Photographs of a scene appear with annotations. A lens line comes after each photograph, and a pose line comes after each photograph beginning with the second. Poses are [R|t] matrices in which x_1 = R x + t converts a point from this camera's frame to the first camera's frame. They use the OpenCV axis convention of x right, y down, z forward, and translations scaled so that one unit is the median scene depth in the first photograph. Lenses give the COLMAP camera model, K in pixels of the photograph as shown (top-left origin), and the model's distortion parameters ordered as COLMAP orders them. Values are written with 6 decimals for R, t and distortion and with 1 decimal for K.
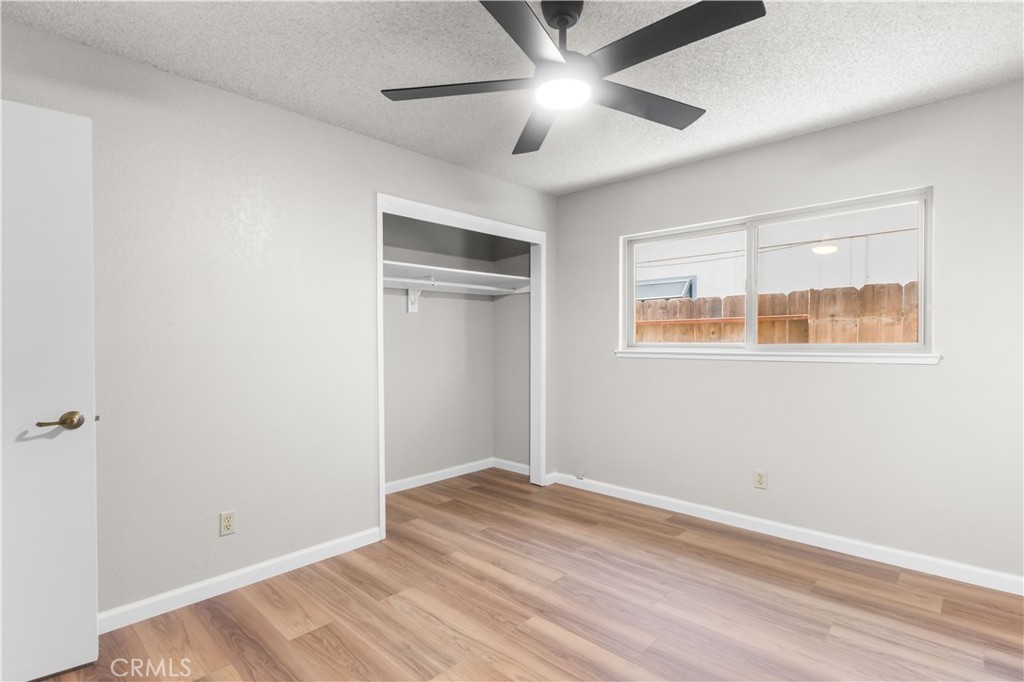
lens RADIAL K [[501.8, 0, 512.0], [0, 501.8, 341.0], [0, 0, 1]] dist [0.000777, 0.000148]
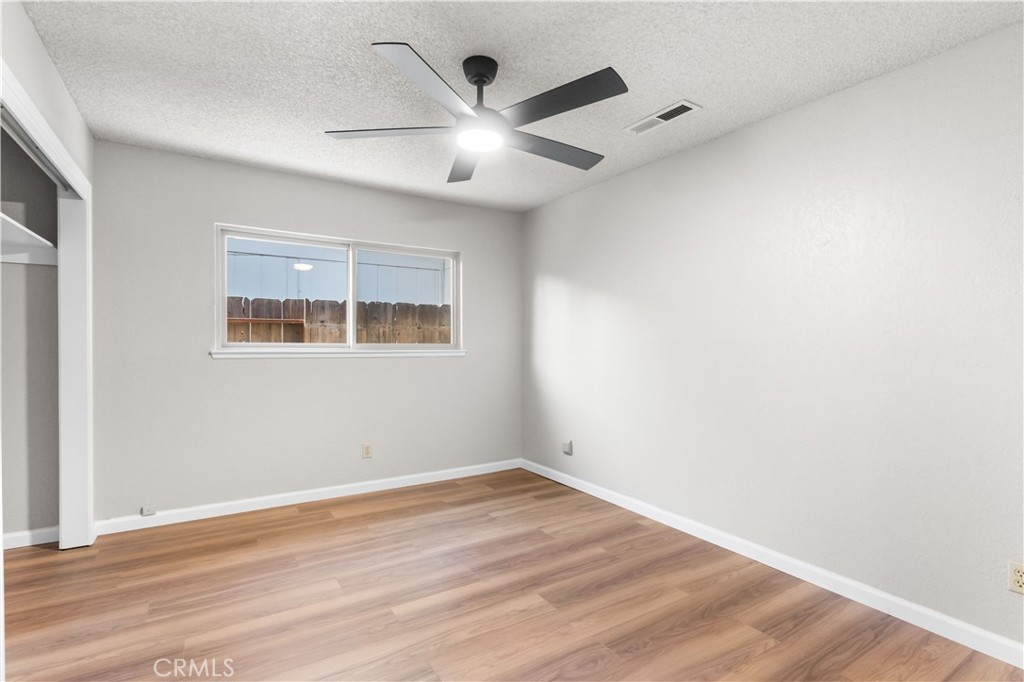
lens RADIAL K [[474.4, 0, 493.6], [0, 474.4, 345.9], [0, 0, 1]] dist [0.009502, -0.000253]
pose [[0.270264, -0.001960, 0.962784, -0.551731], [-0.009145, 0.999948, 0.004603, 0.002017], [-0.962743, -0.010049, 0.270232, 0.355308]]
